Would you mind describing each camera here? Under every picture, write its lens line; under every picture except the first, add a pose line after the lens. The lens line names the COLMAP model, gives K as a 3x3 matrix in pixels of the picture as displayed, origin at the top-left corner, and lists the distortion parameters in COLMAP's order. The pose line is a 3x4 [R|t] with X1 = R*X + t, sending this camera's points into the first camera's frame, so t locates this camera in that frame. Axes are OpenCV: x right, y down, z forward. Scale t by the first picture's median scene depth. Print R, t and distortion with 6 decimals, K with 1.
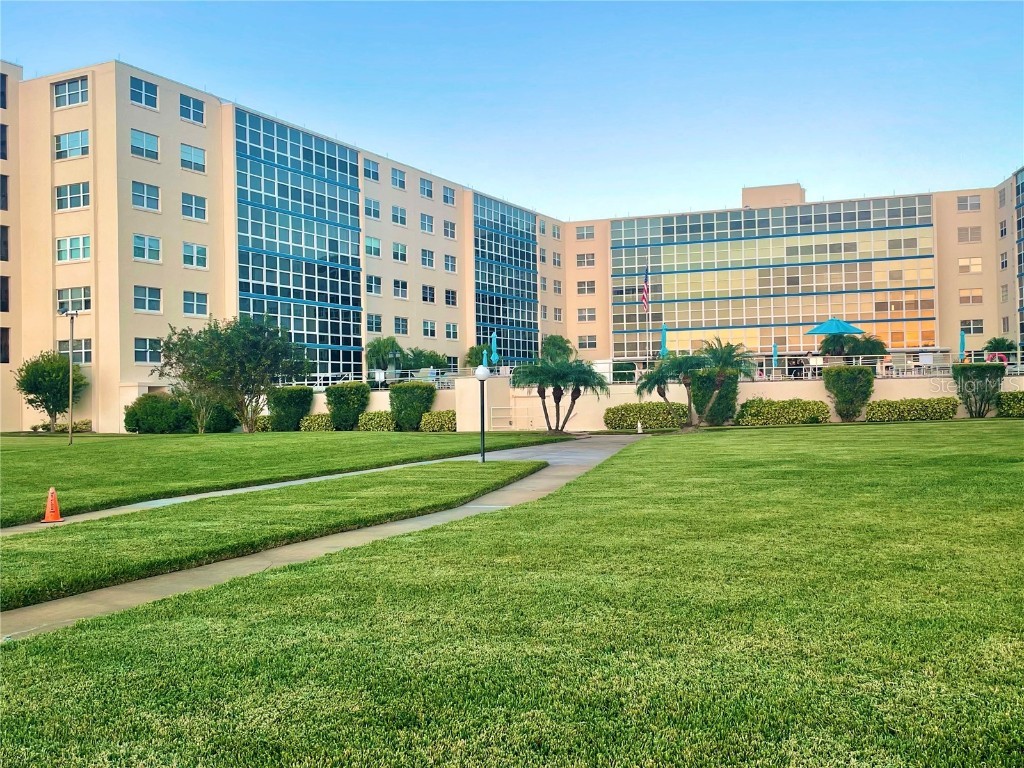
lens RADIAL K [[1058.3, 0, 513.5], [0, 1058.3, 384.5], [0, 0, 1]] dist [0.079617, 0.000000]
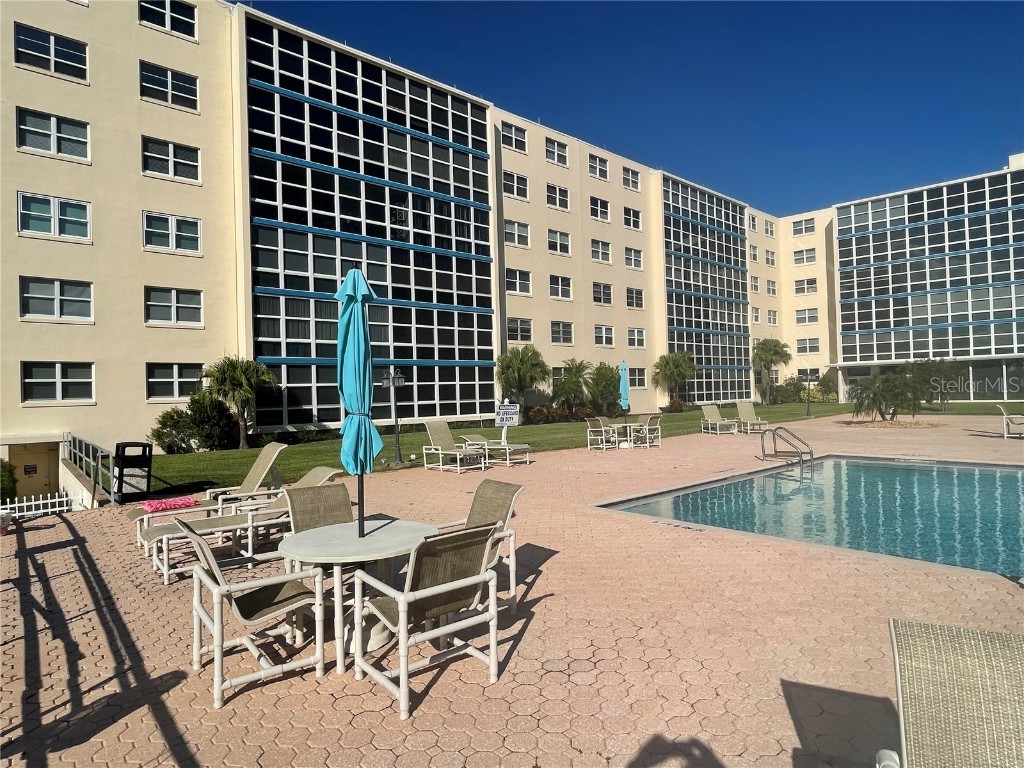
lens RADIAL K [[566.1, 0, 509.5], [0, 566.1, 383.4], [0, 0, 1]] dist [-0.005319, 0.000454]
pose [[0.926088, -0.013067, -0.377081, 0.019750], [0.017573, 0.999809, 0.008510, -0.021673], [0.376898, -0.014508, 0.926141, 0.602836]]
